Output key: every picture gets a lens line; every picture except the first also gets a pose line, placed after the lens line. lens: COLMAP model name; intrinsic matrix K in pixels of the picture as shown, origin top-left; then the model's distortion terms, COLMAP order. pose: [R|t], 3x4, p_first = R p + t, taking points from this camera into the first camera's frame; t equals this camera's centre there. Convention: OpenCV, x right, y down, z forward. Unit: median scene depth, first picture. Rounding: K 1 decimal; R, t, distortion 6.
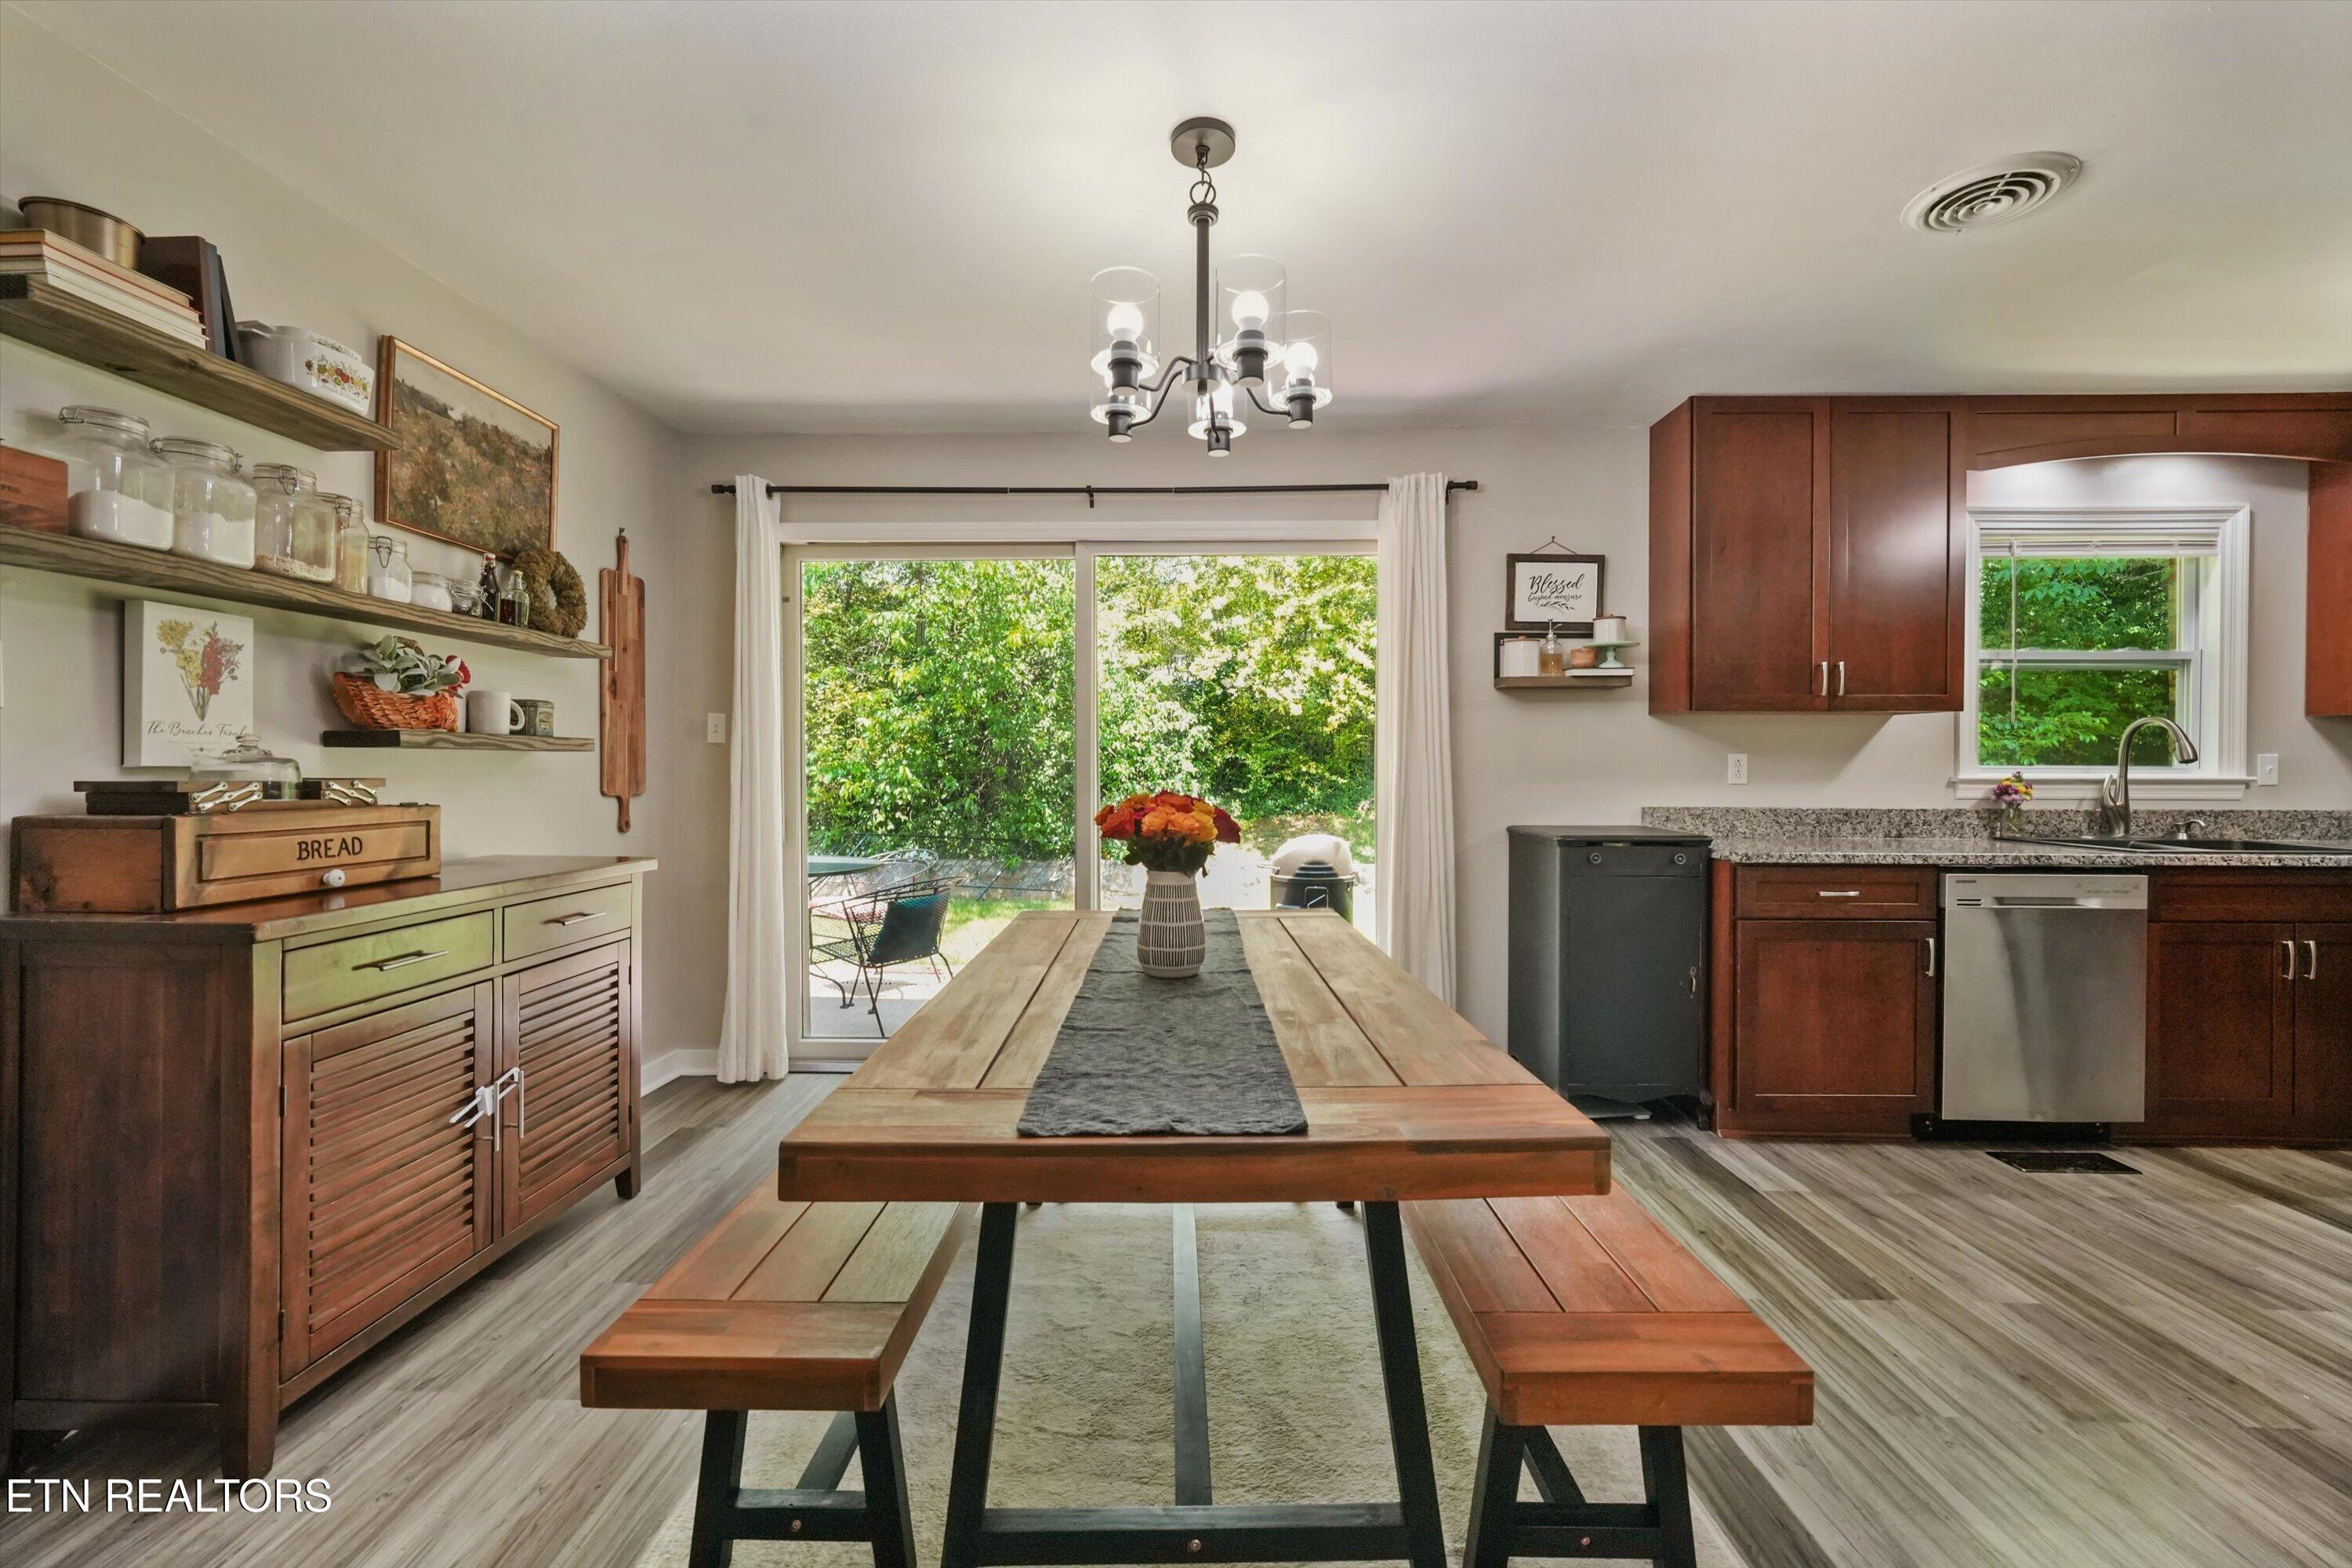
lens RADIAL K [[945.4, 0, 1178.9], [0, 945.4, 770.0], [0, 0, 1]] dist [-0.001193, 0.000245]
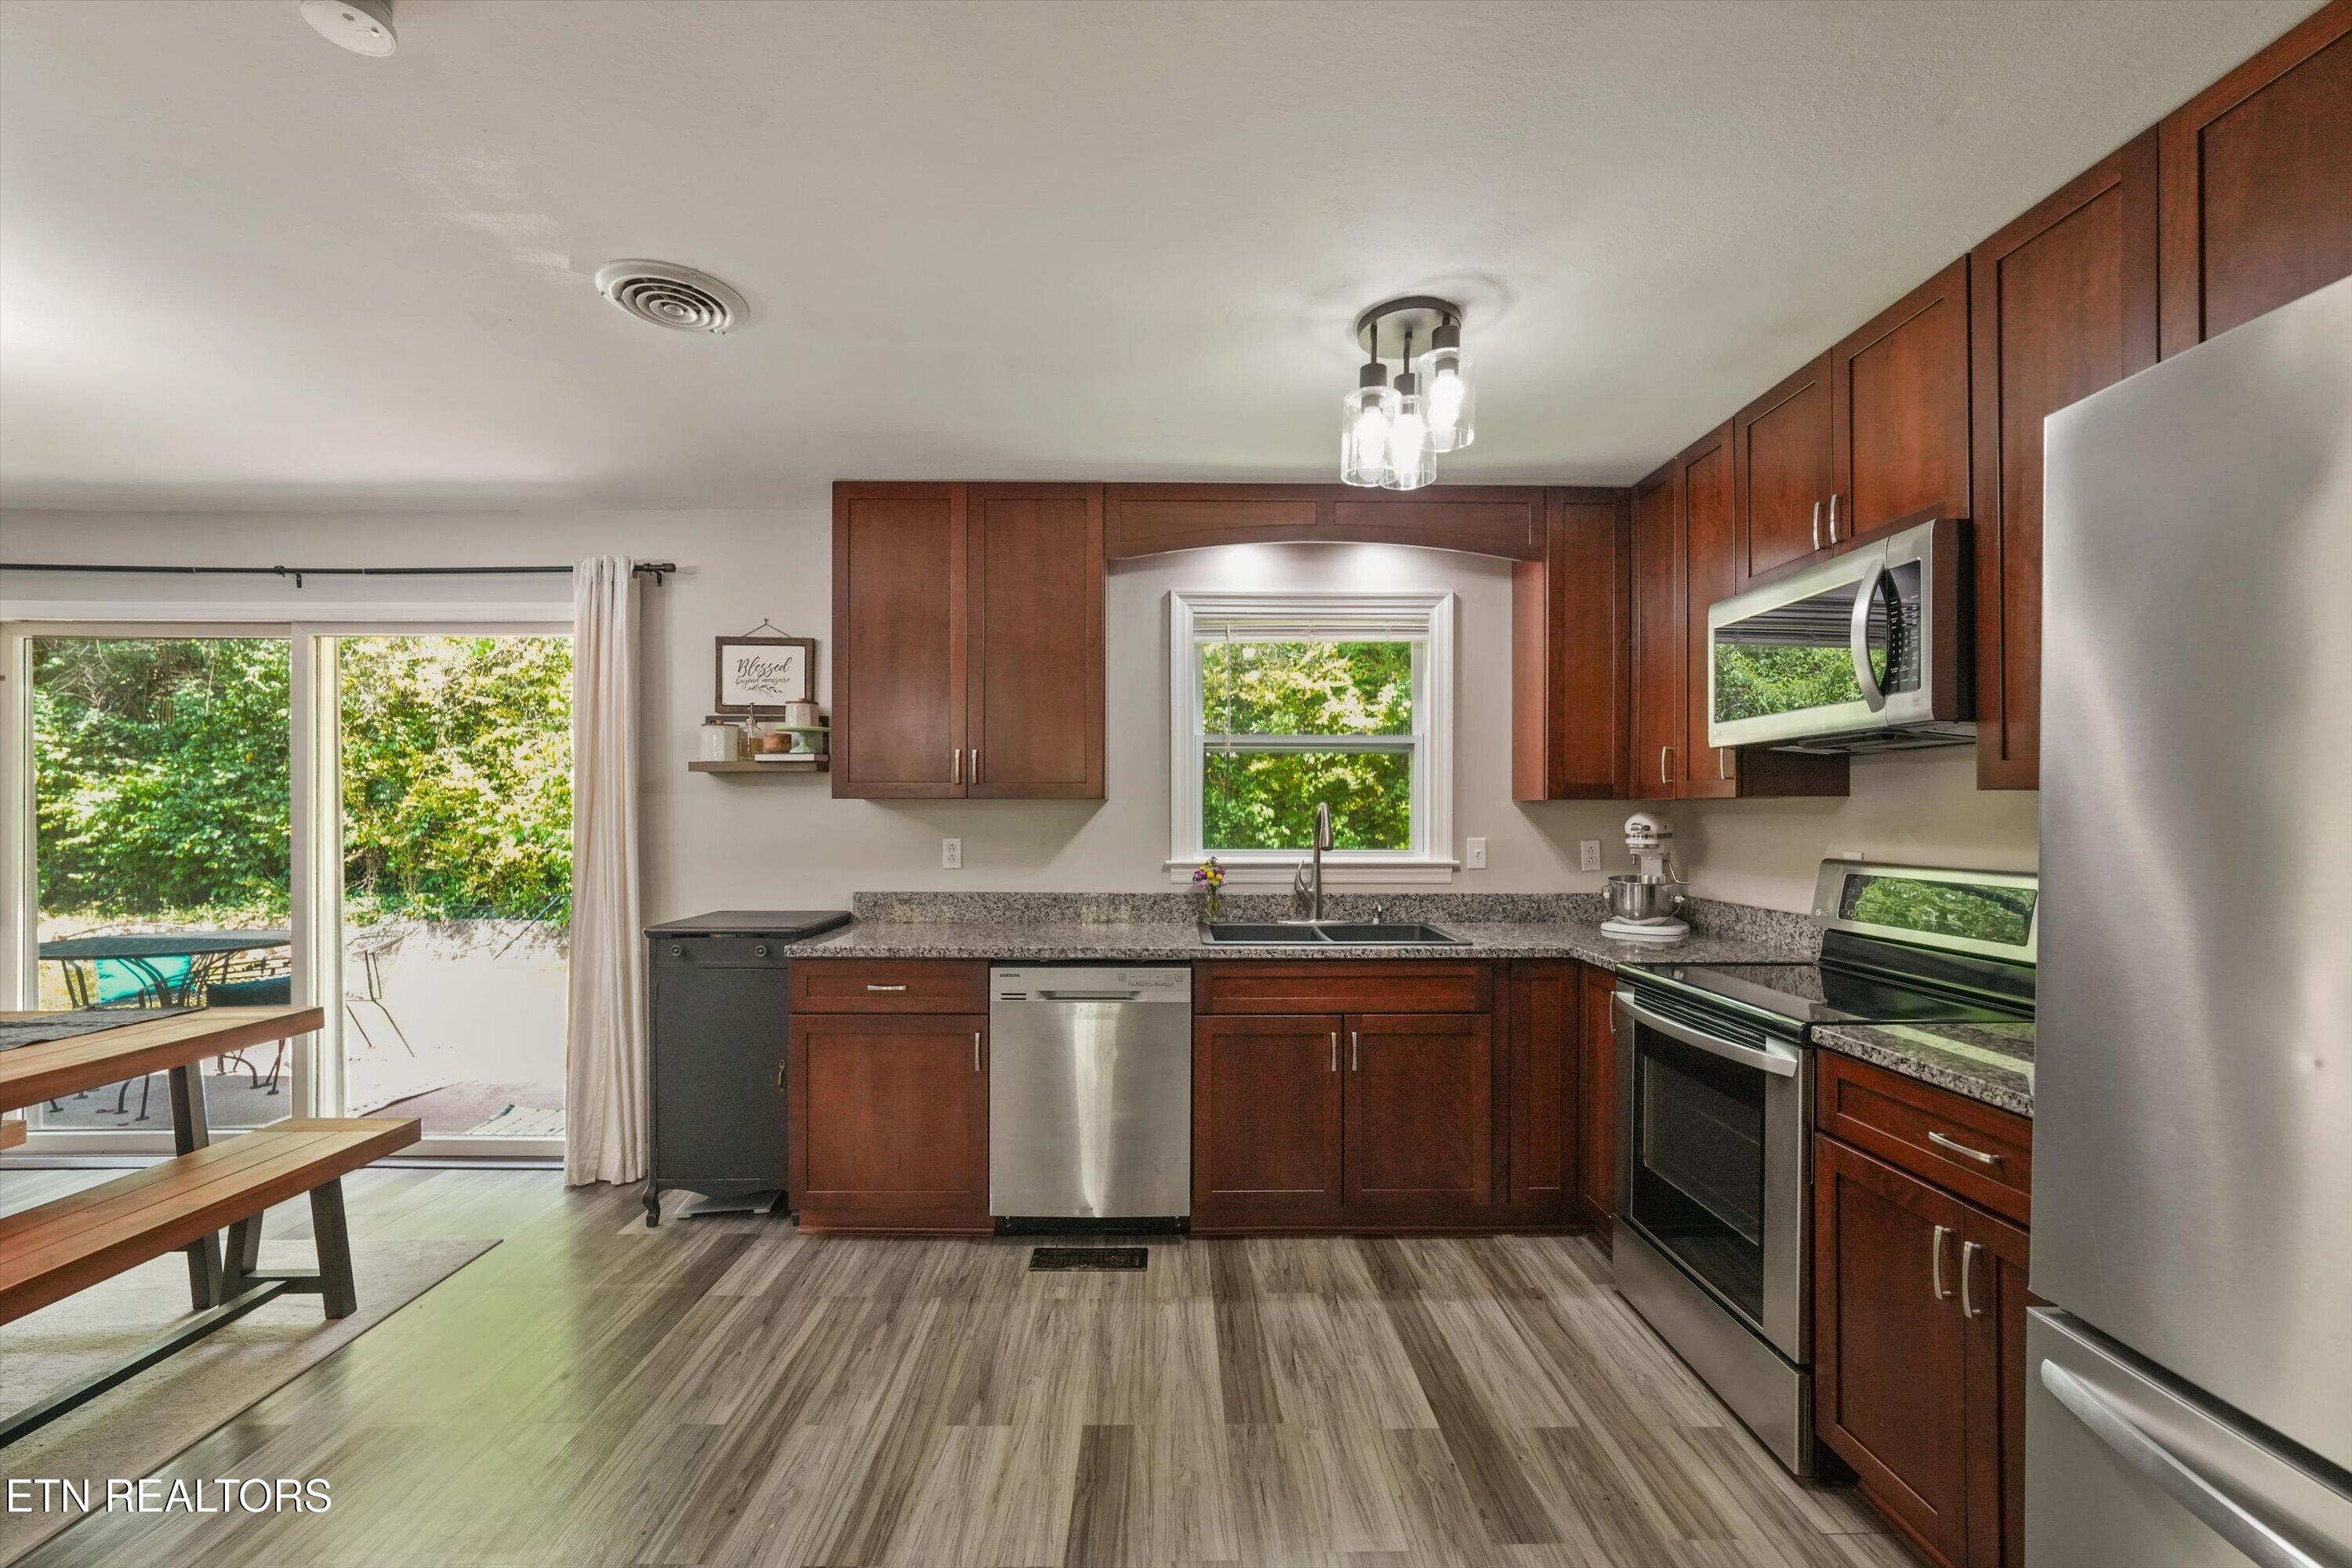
lens RADIAL K [[940.7, 0, 1183.8], [0, 940.7, 810.2], [0, 0, 1]] dist [-0.012106, 0.000058]
pose [[0.999556, -0.000402, 0.029792, 0.876965], [0.000654, 0.999964, -0.008452, -0.041231], [-0.029787, 0.008468, 0.999520, 0.006891]]
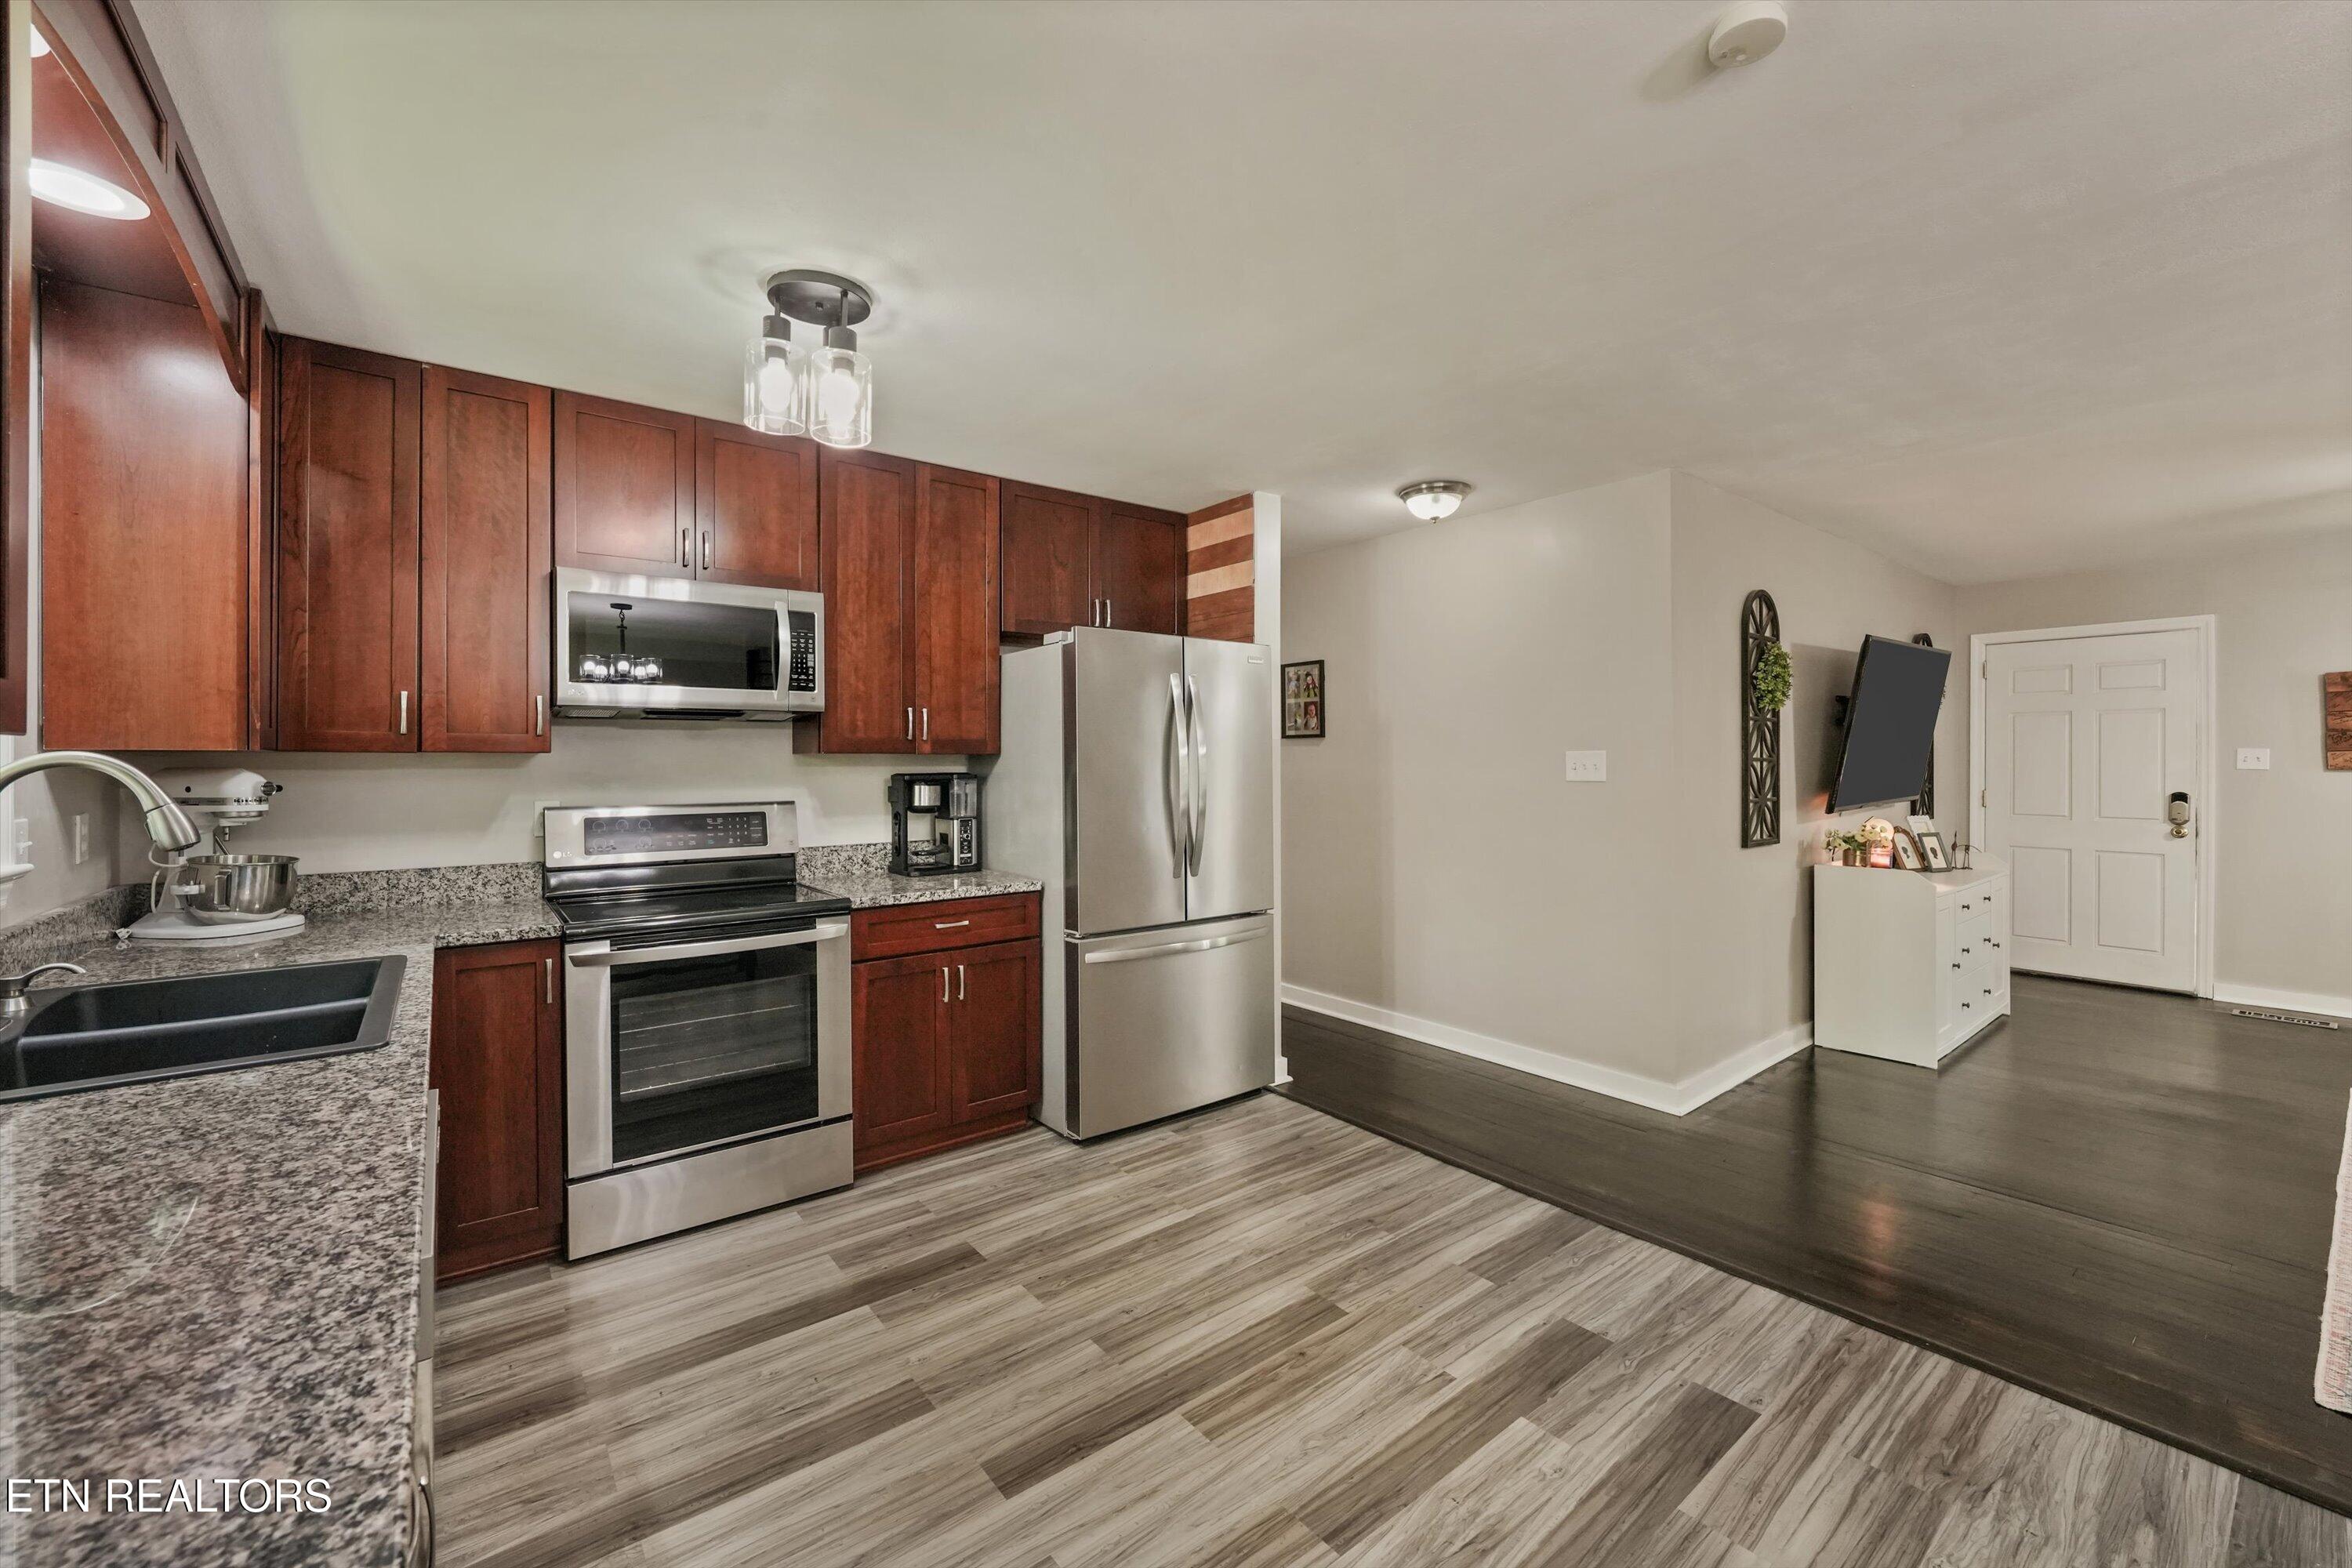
lens RADIAL K [[945.4, 0, 1178.9], [0, 945.4, 770.0], [0, 0, 1]] dist [-0.001193, 0.000245]
pose [[-0.626320, -0.009152, 0.779512, 0.354515], [0.004103, 0.999879, 0.015037, -0.054007], [-0.779555, 0.012617, -0.626206, 0.892435]]
